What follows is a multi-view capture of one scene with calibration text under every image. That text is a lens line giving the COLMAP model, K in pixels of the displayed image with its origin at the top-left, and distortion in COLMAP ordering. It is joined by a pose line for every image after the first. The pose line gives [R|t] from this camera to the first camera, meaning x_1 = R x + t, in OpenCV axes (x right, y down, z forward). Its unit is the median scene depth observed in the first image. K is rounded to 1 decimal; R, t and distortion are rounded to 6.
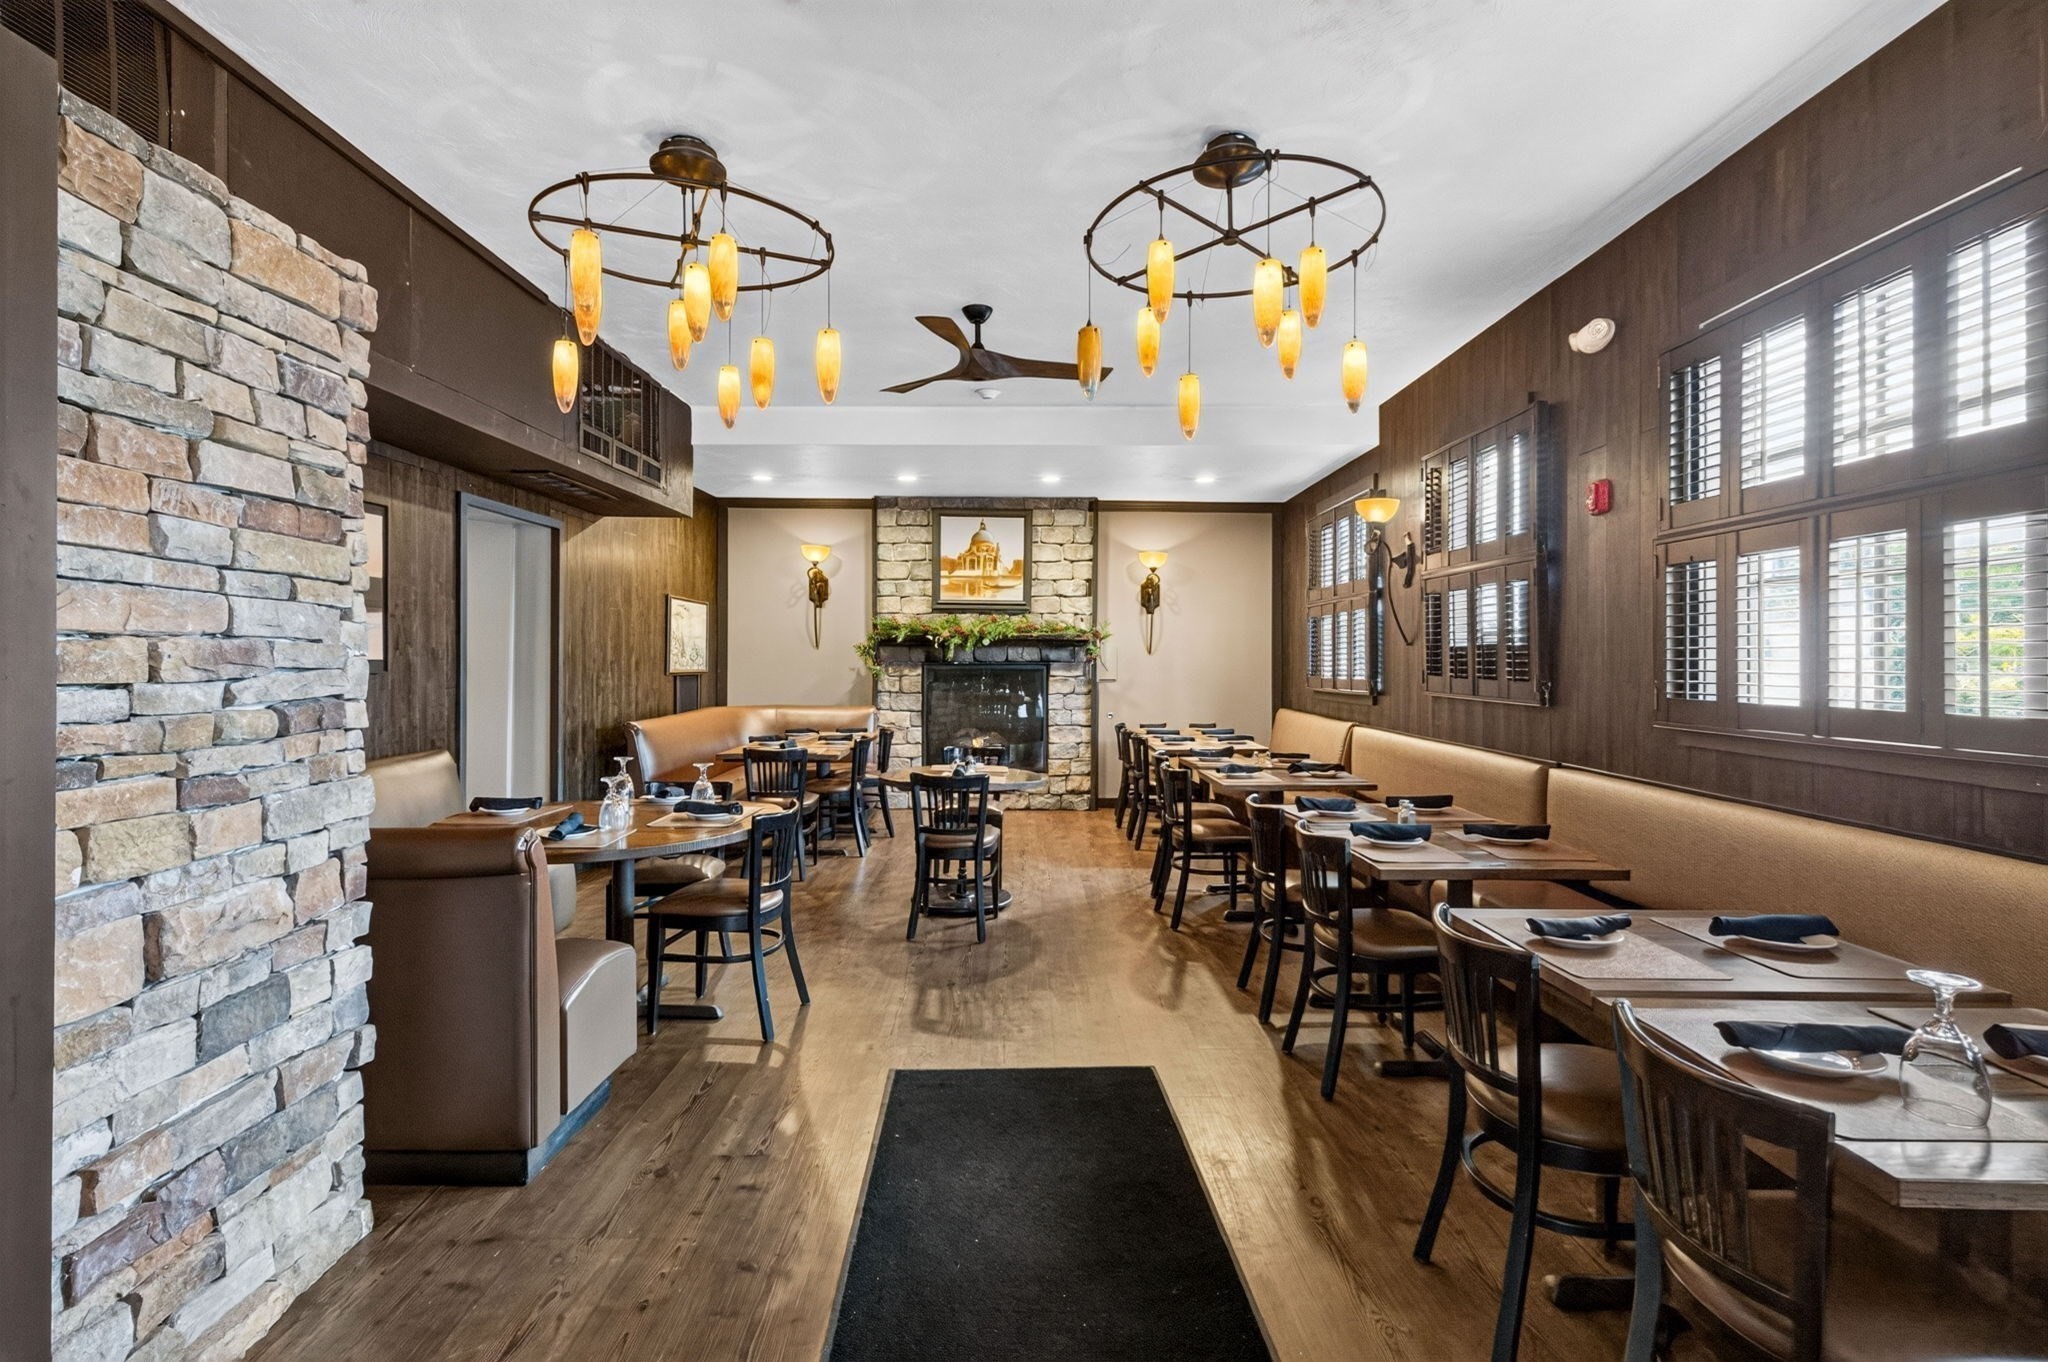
lens RADIAL K [[937.2, 0, 1019.5], [0, 937.2, 653.7], [0, 0, 1]] dist [0.002960, 0.000088]
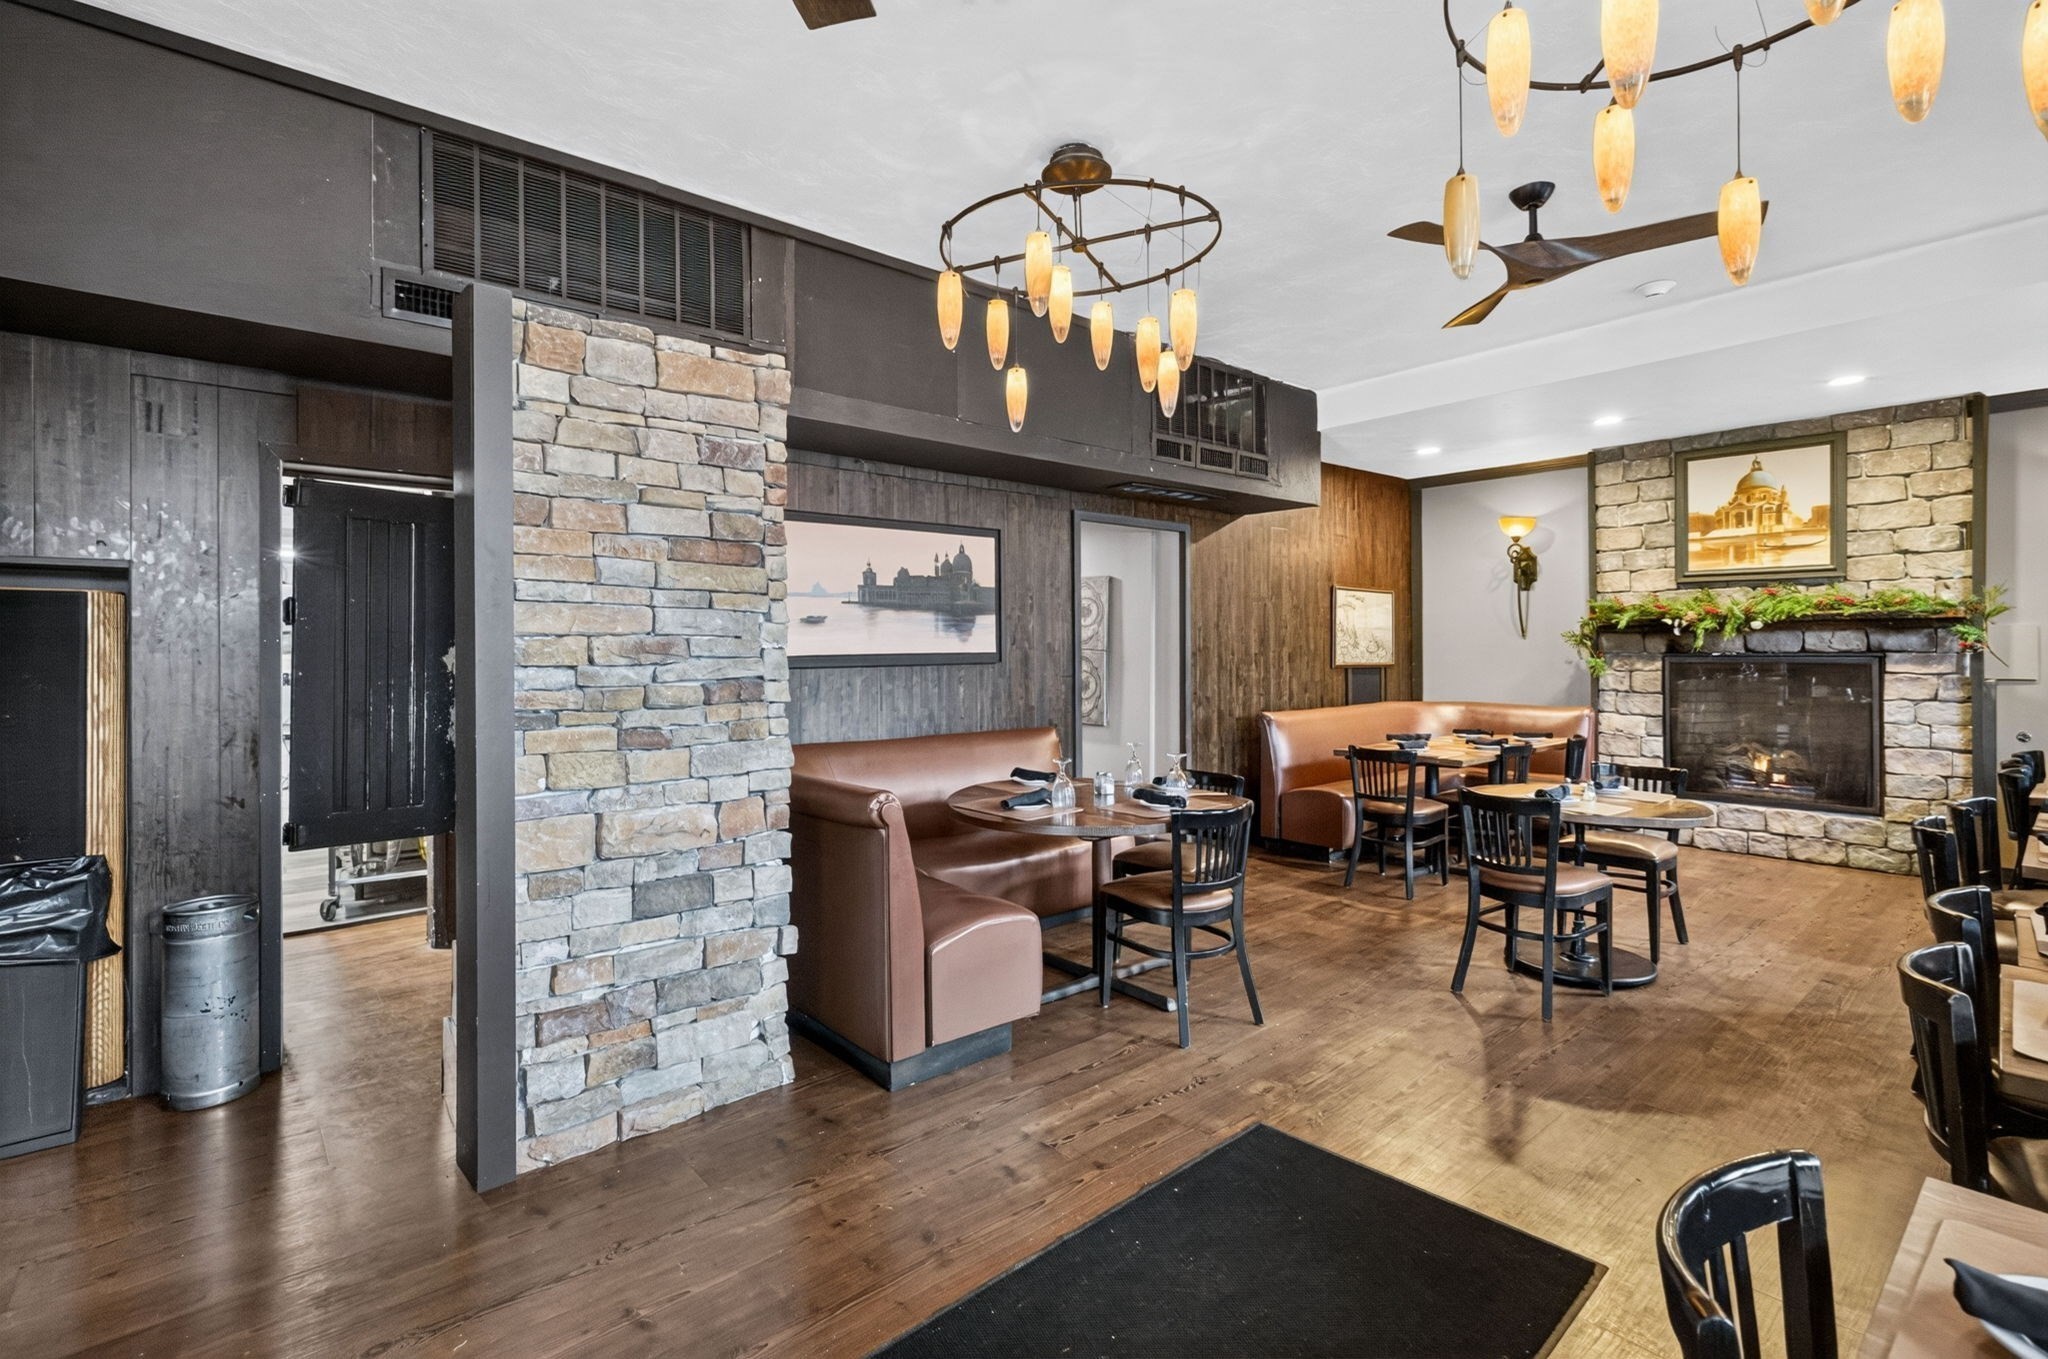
lens RADIAL K [[937.2, 0, 1046.5], [0, 937.2, 649.1], [0, 0, 1]] dist [0.002960, 0.000088]
pose [[0.659647, -0.008595, -0.751526, 0.294407], [0.009460, 0.999950, -0.003132, 0.006177], [0.751516, -0.005044, 0.659696, 0.215409]]
